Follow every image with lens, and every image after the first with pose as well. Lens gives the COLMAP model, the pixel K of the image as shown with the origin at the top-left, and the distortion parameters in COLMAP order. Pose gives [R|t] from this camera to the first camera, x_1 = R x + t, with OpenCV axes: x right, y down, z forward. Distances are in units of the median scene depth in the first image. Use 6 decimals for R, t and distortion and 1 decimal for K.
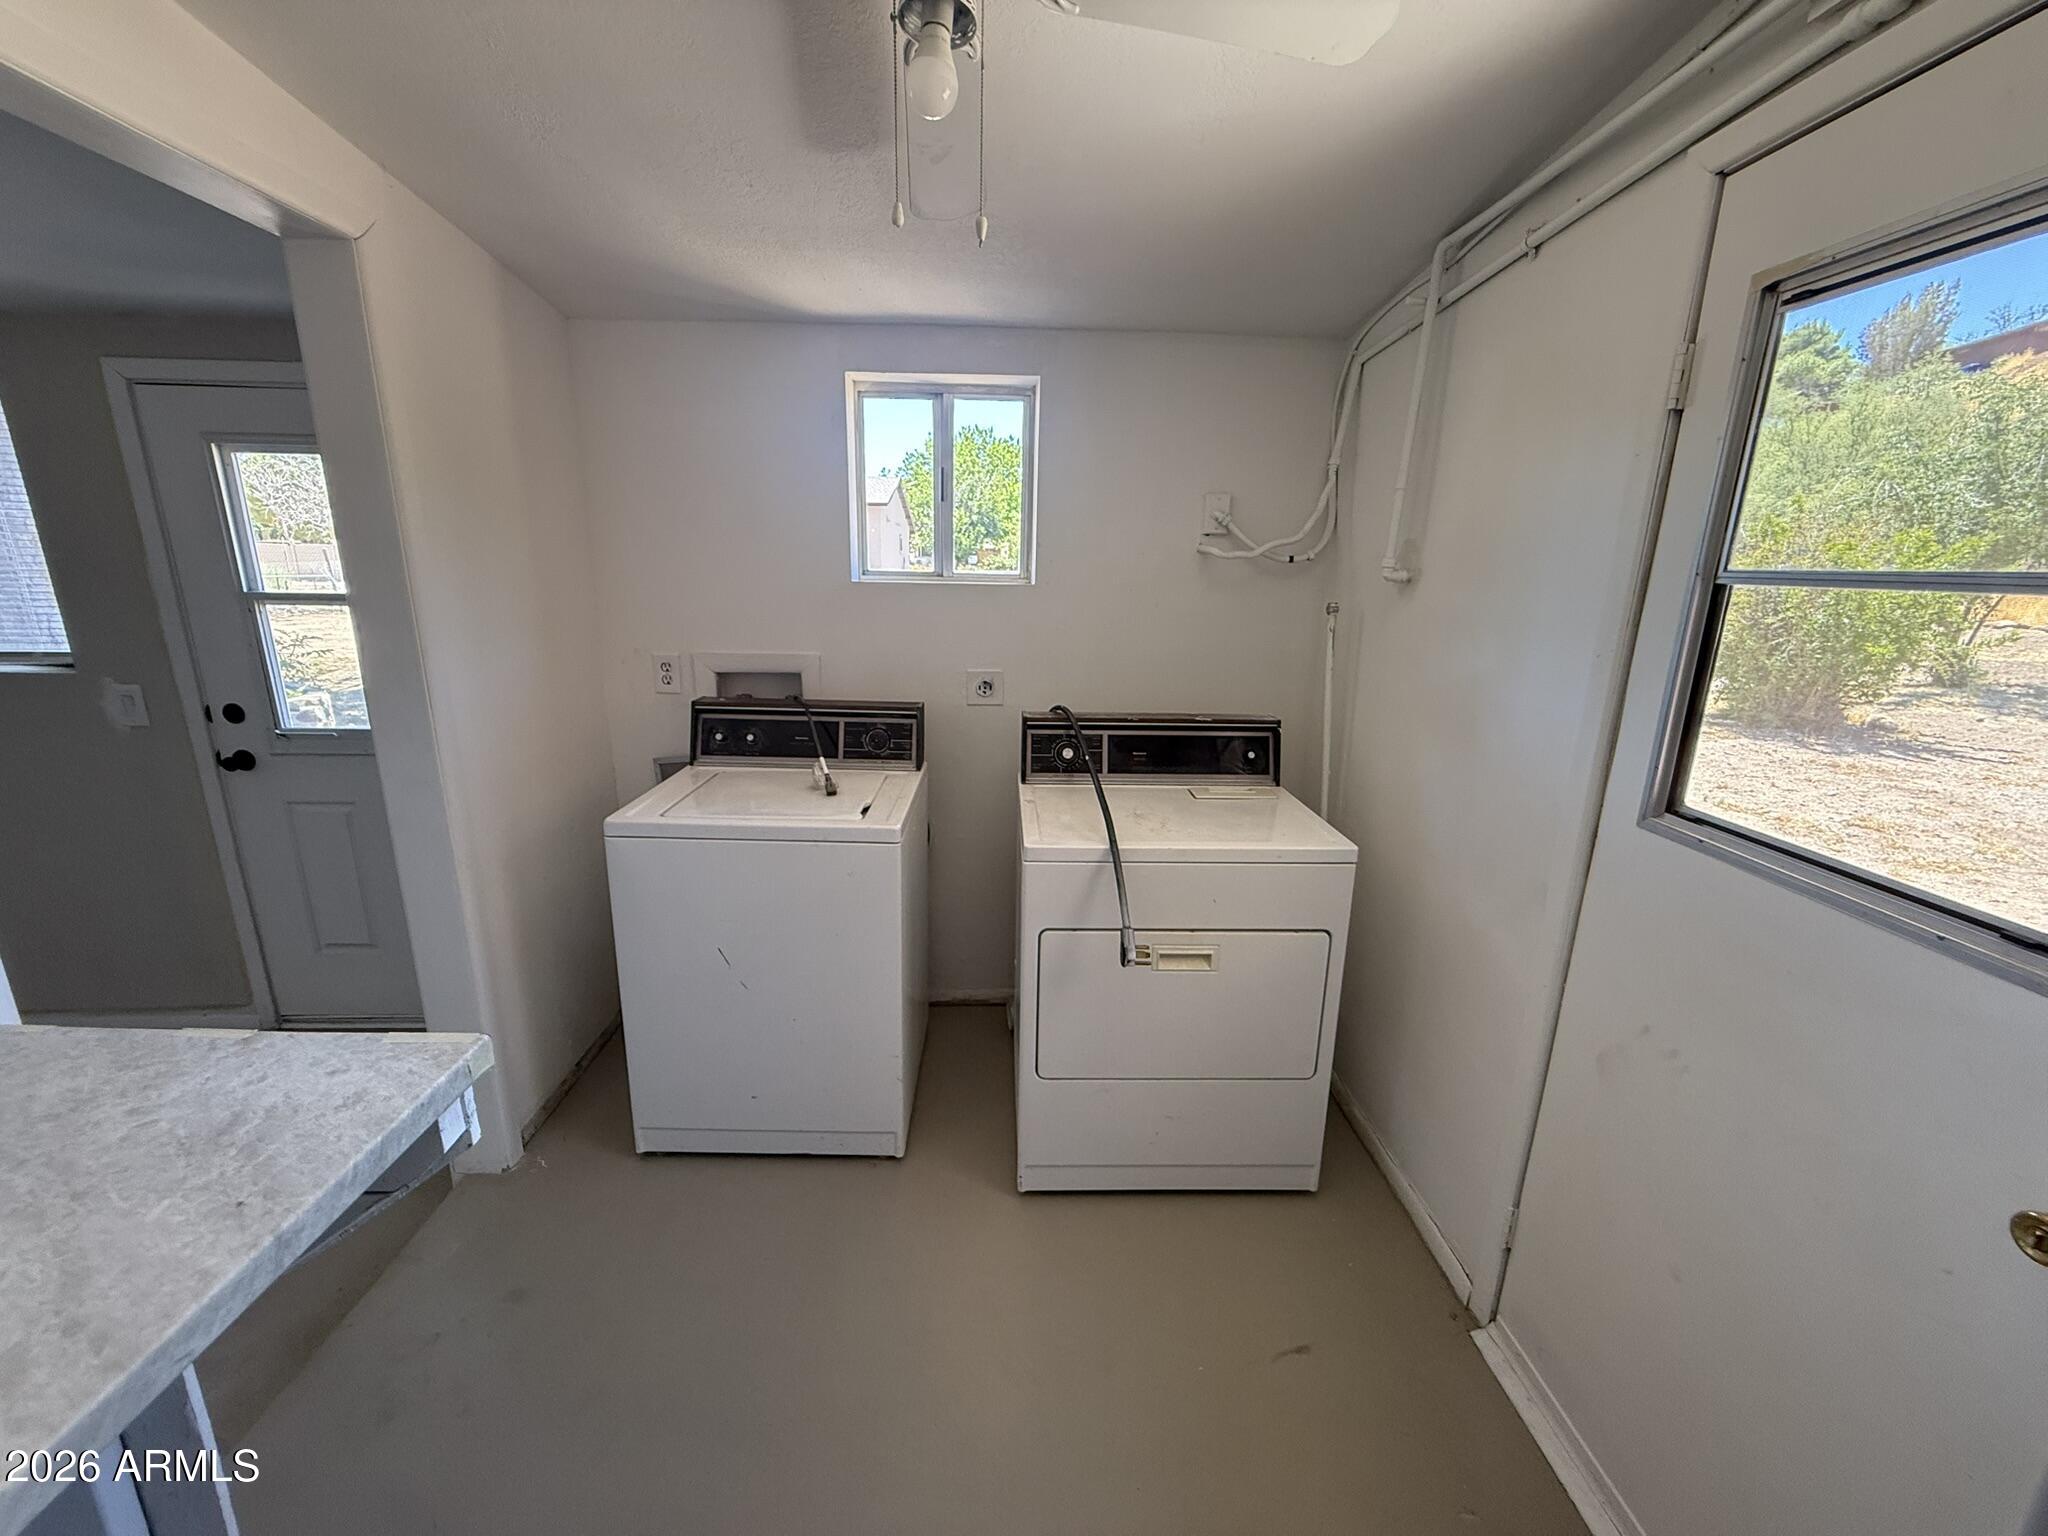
lens RADIAL K [[813.9, 0, 1007.0], [0, 813.9, 772.1], [0, 0, 1]] dist [-0.001734, 0.000342]
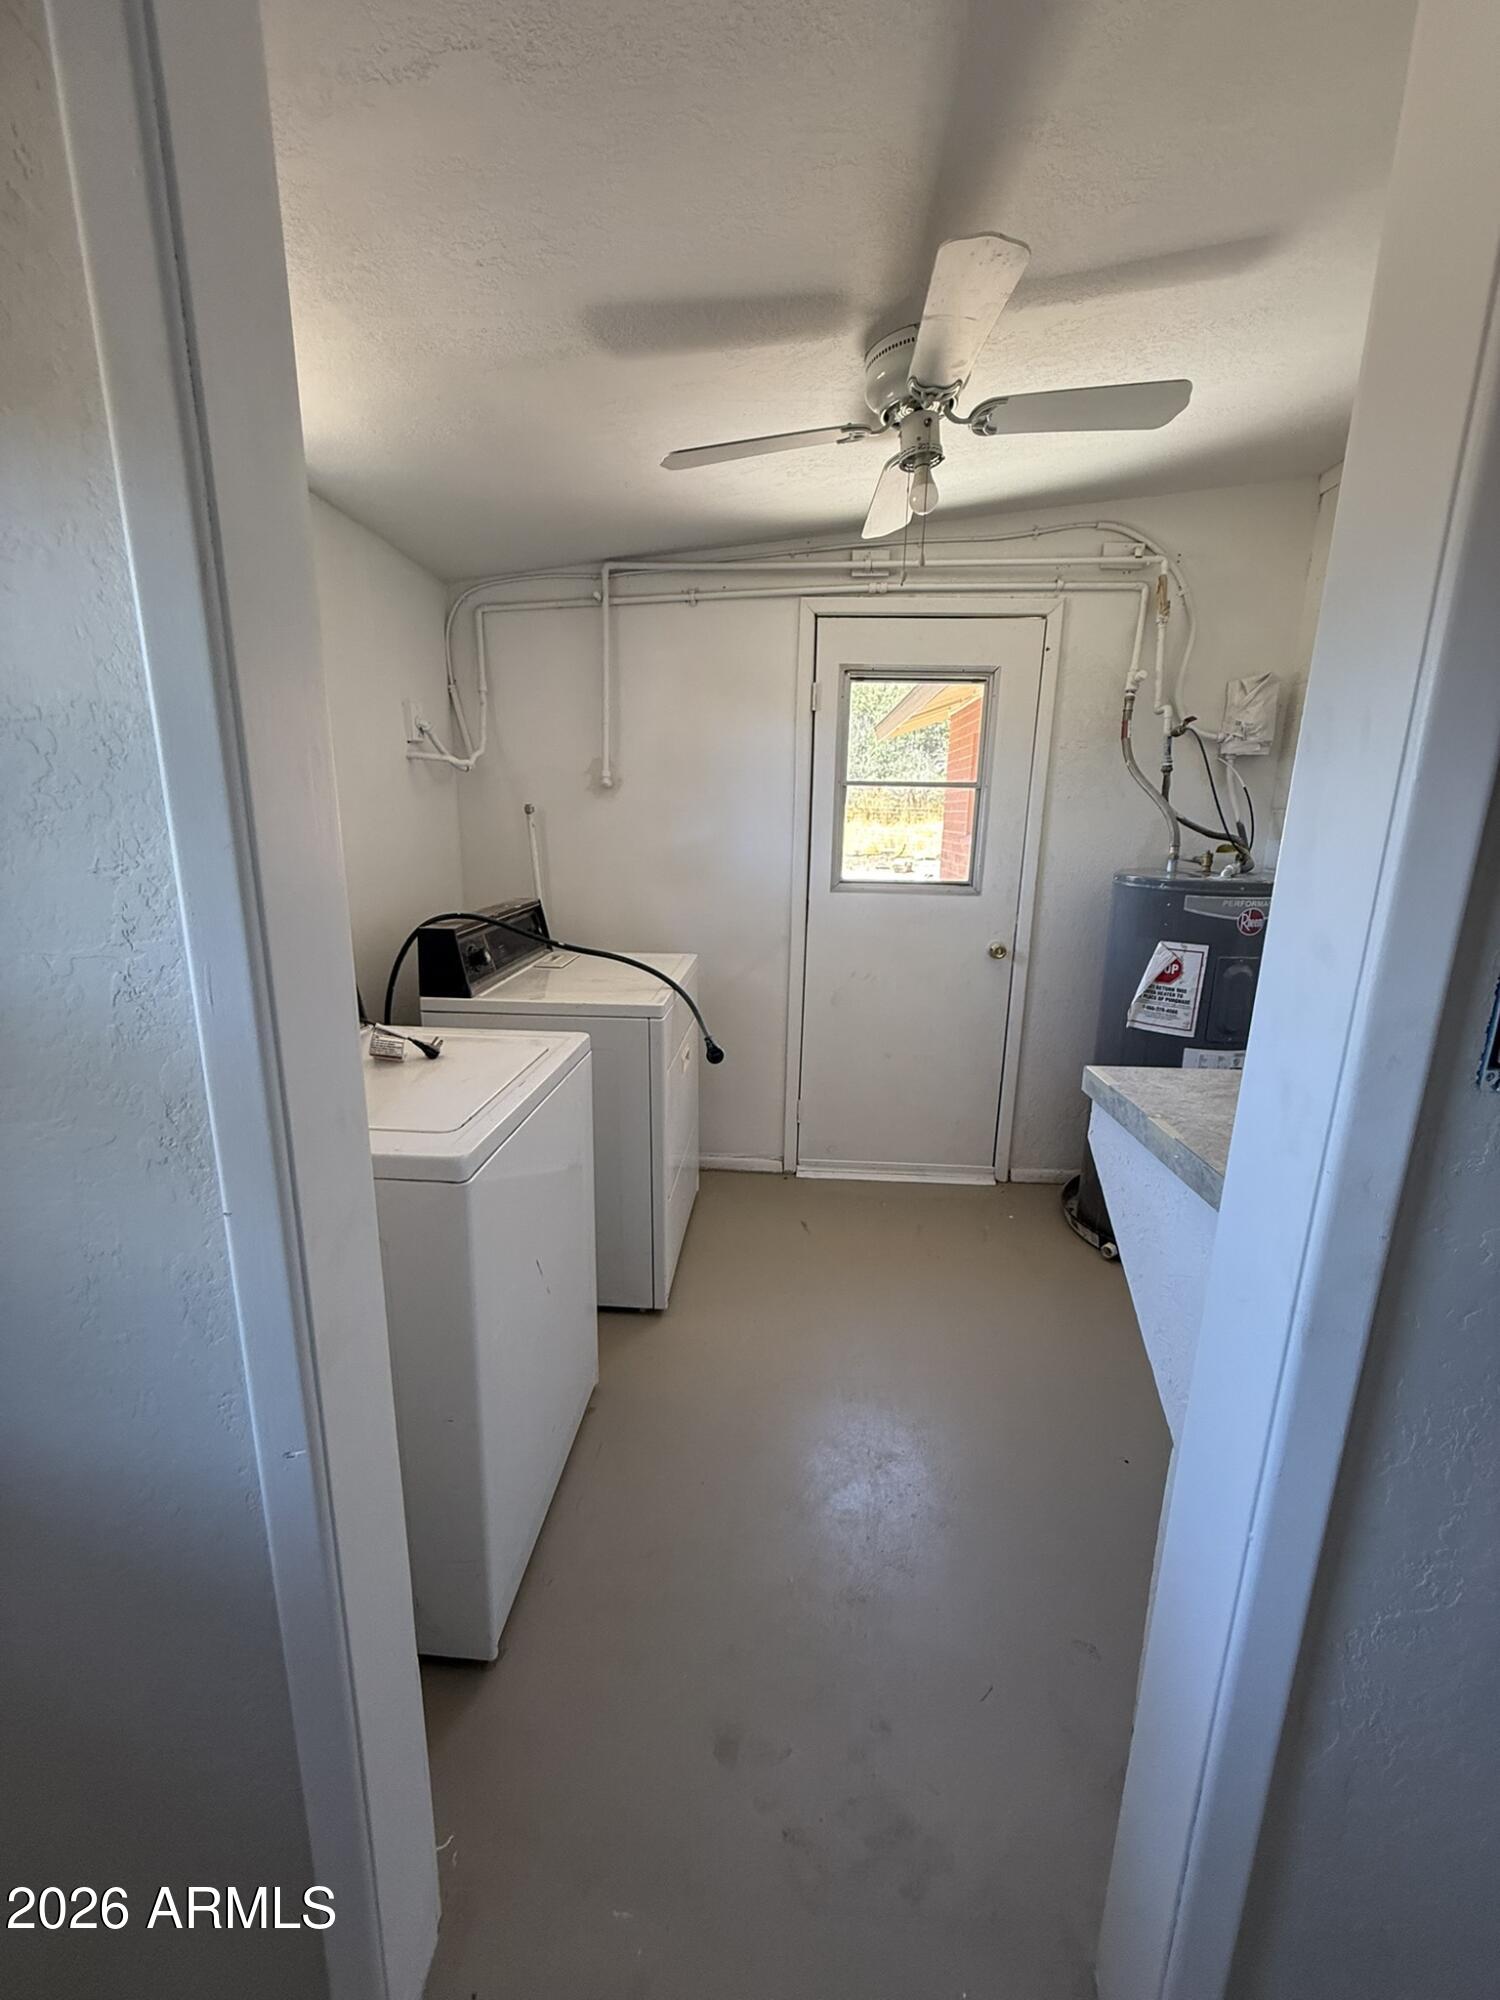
lens RADIAL K [[816.6, 0, 750.0], [0, 816.6, 1000.0], [0, 0, 1]] dist [0.016745, 0.000076]
pose [[0.061536, -0.241663, 0.968407, -1.756055], [0.235787, 0.946304, 0.221164, -0.238174], [-0.969854, 0.214728, 0.115213, 1.149520]]
